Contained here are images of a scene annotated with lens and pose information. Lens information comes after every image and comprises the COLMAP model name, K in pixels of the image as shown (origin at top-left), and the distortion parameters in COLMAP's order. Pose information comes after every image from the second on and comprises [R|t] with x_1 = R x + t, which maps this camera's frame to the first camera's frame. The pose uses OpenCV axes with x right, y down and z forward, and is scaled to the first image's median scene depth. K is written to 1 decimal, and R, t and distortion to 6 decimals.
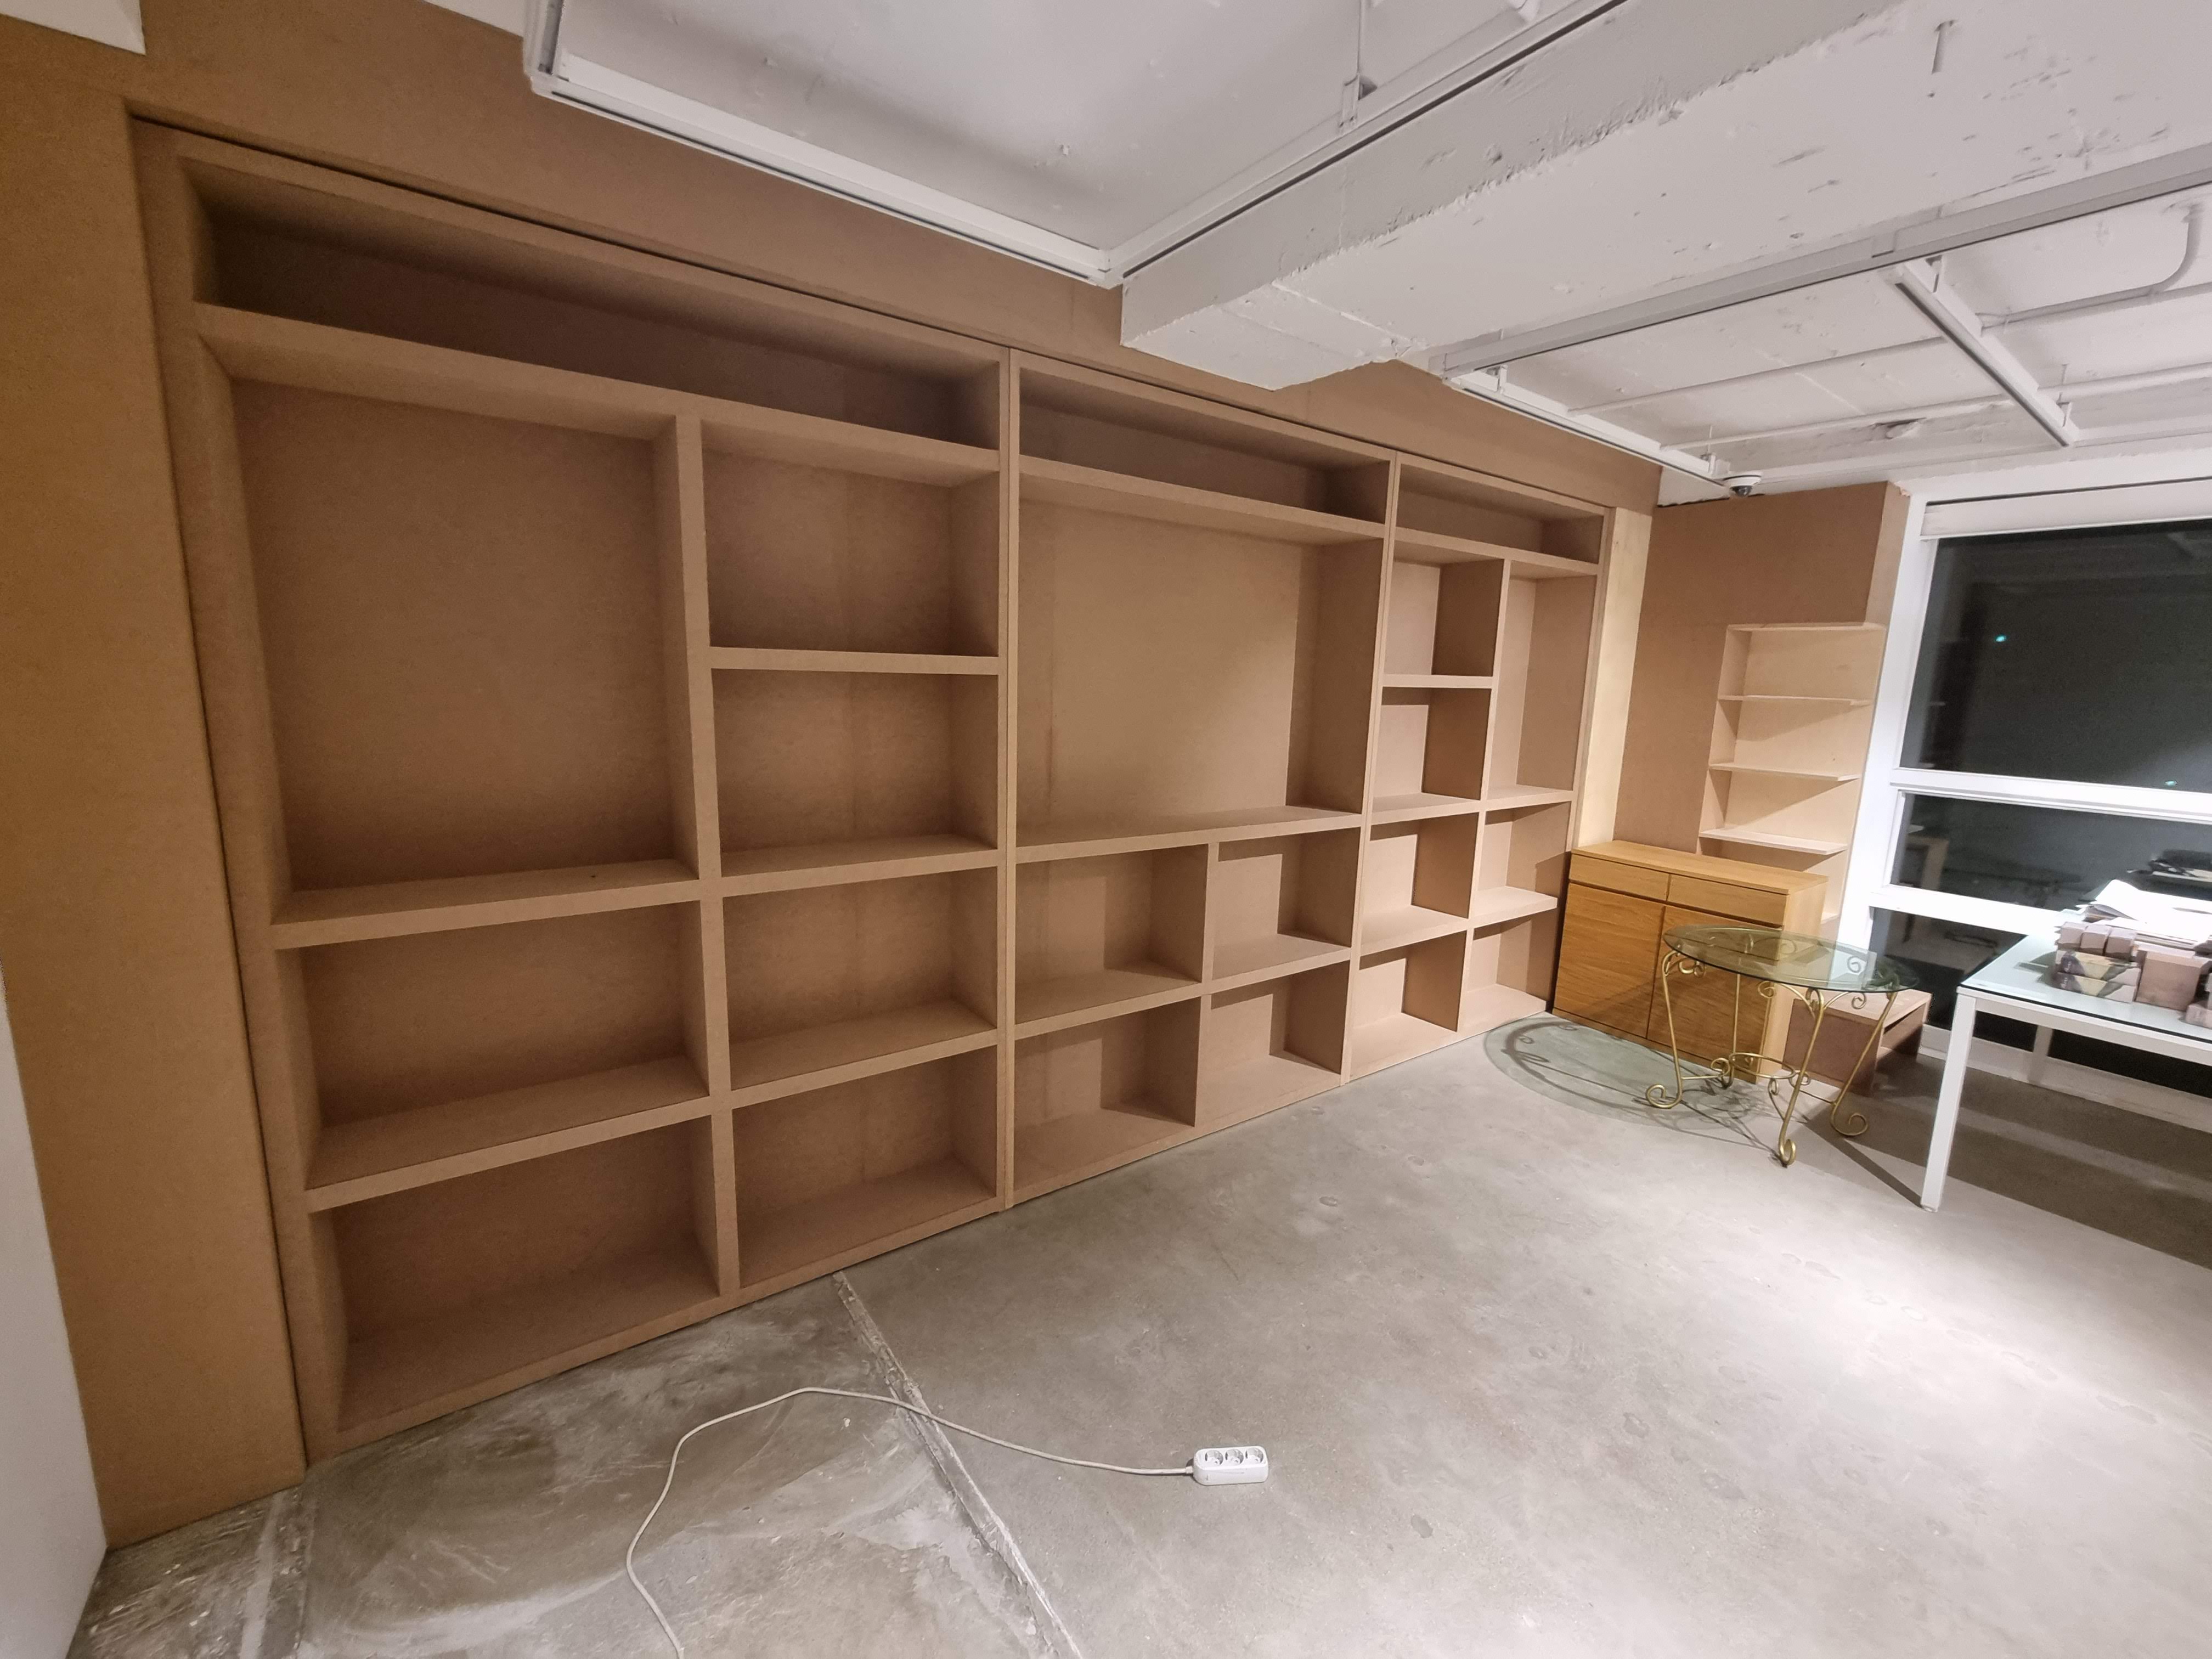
lens RADIAL K [[913.5, 0, 1113.4], [0, 913.5, 825.7], [0, 0, 1]] dist [-0.006111, 0.000116]
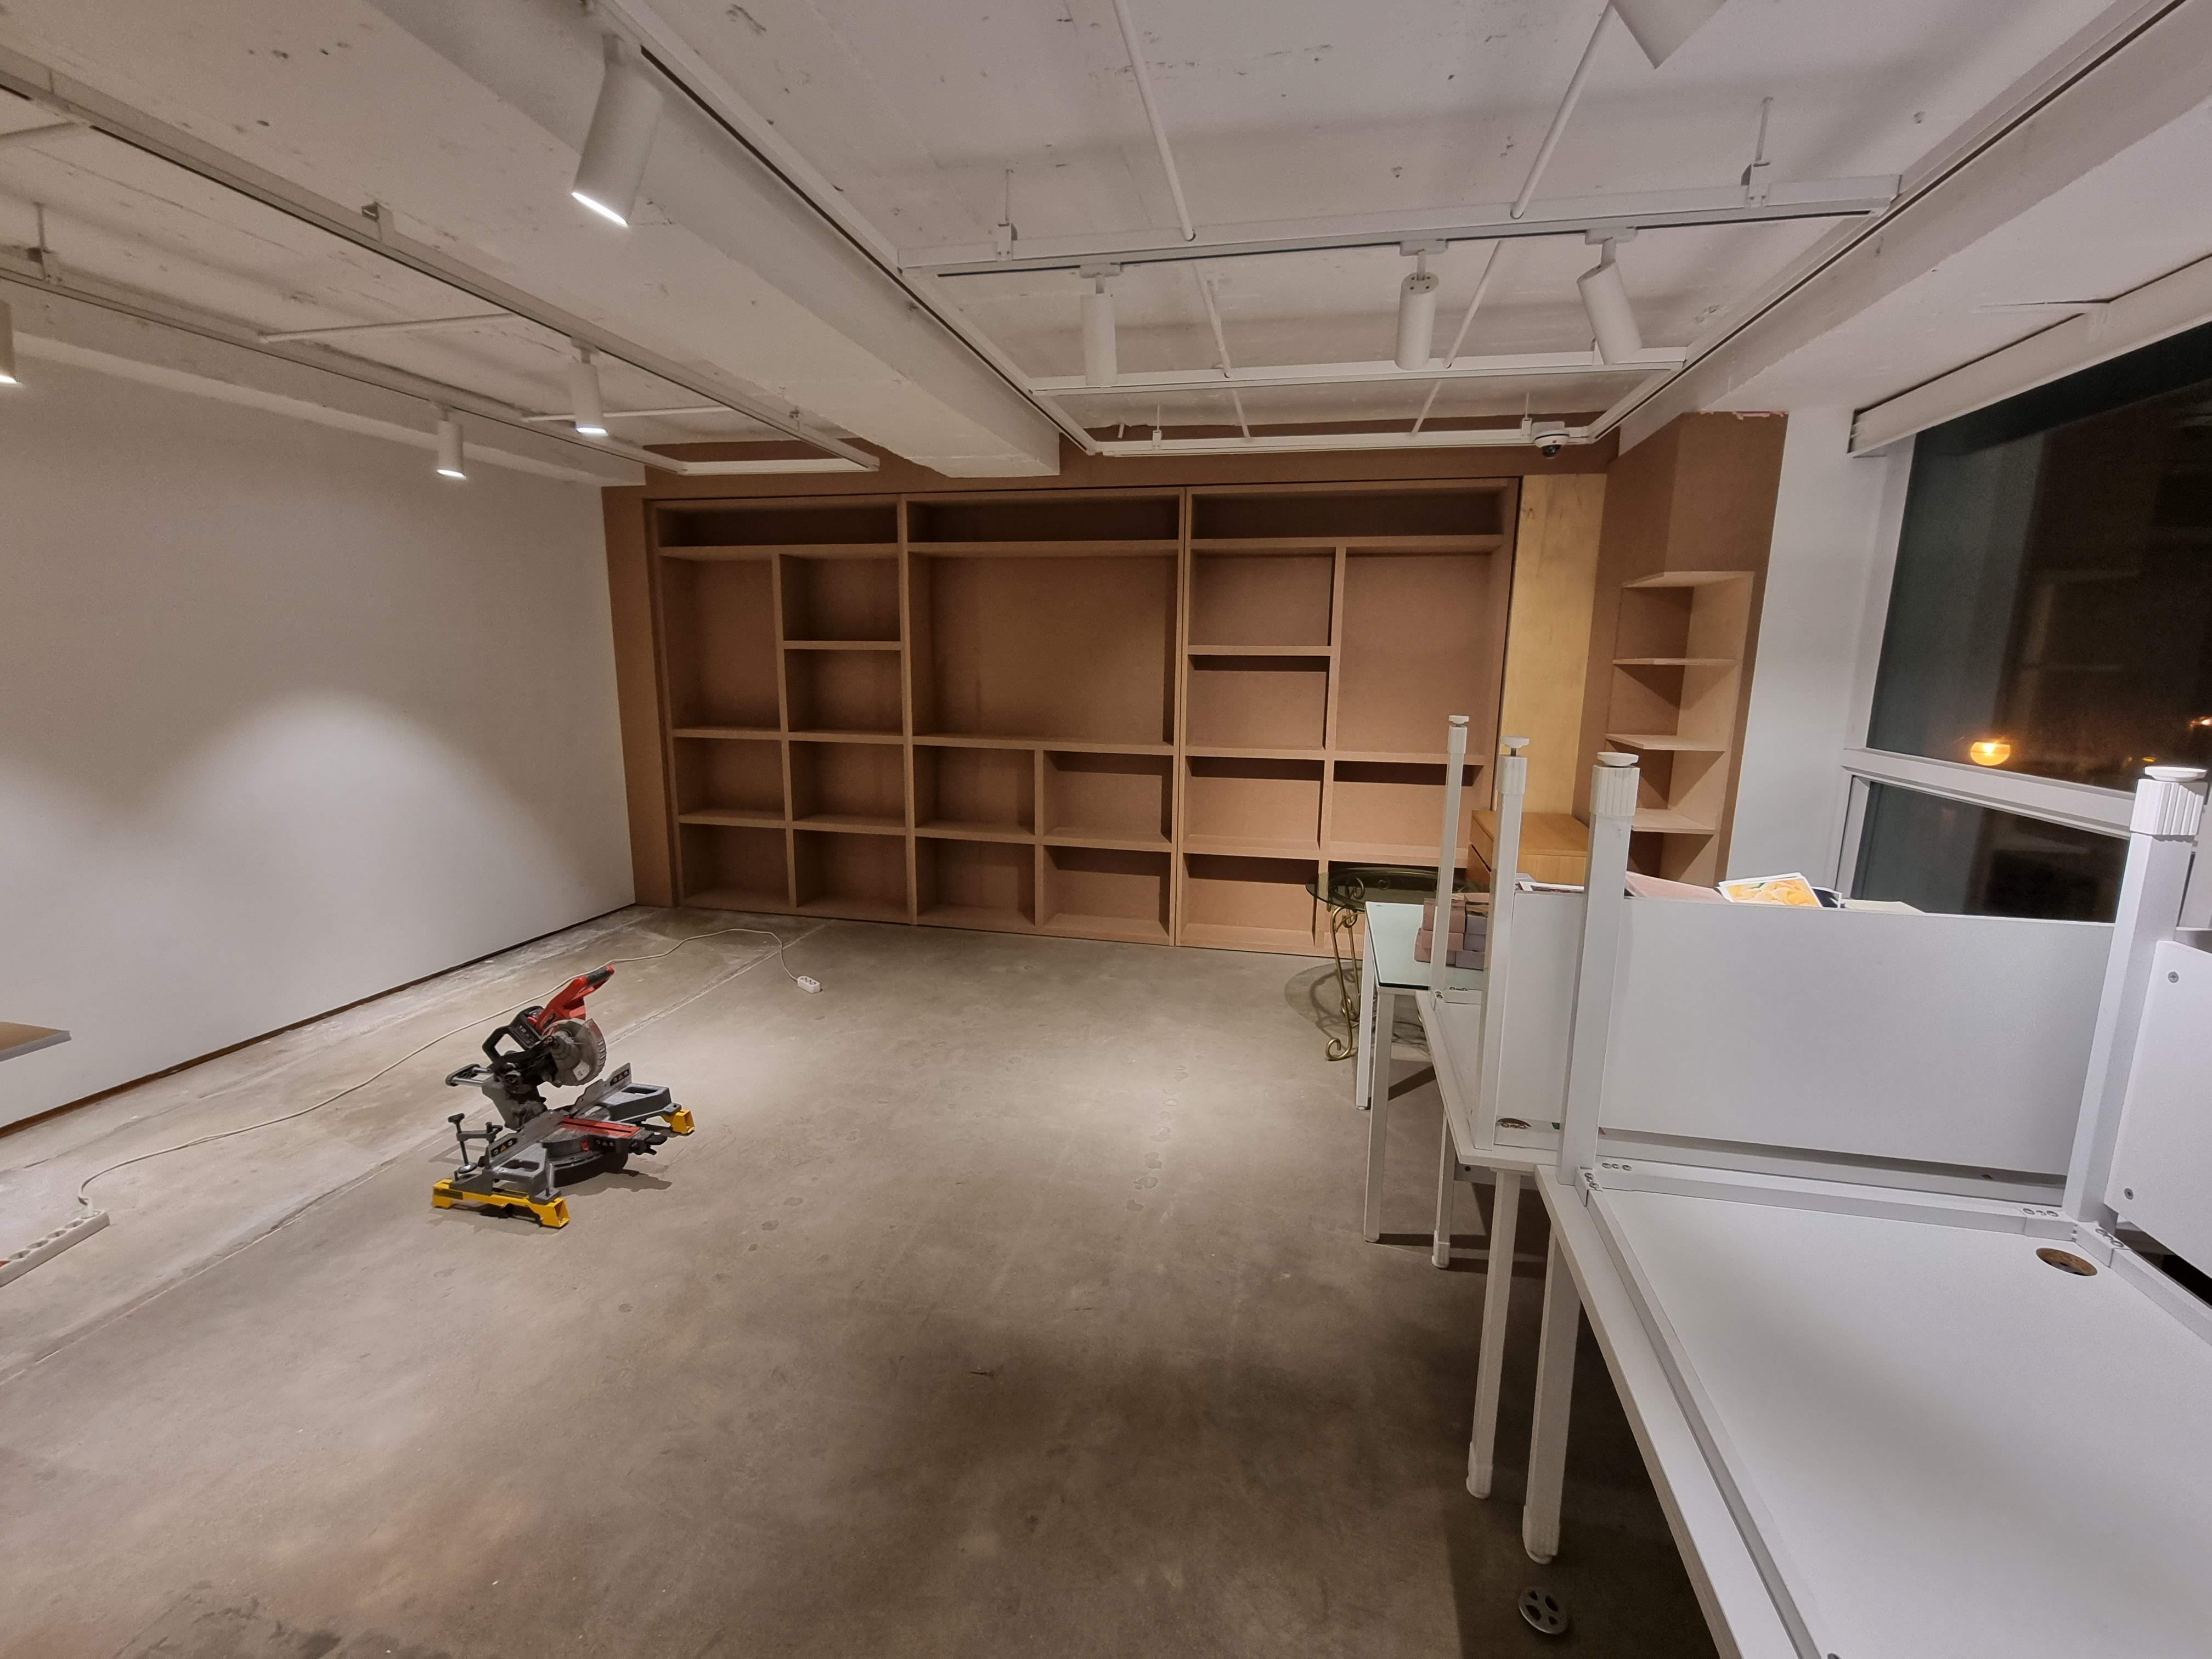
lens RADIAL K [[913.5, 0, 1103.9], [0, 913.5, 833.1], [0, 0, 1]] dist [-0.006111, 0.000116]
pose [[0.654148, 0.125055, -0.745957, 1.936643], [-0.116695, 0.991115, 0.063822, 0.063809], [0.747311, 0.045300, 0.662929, -0.006214]]
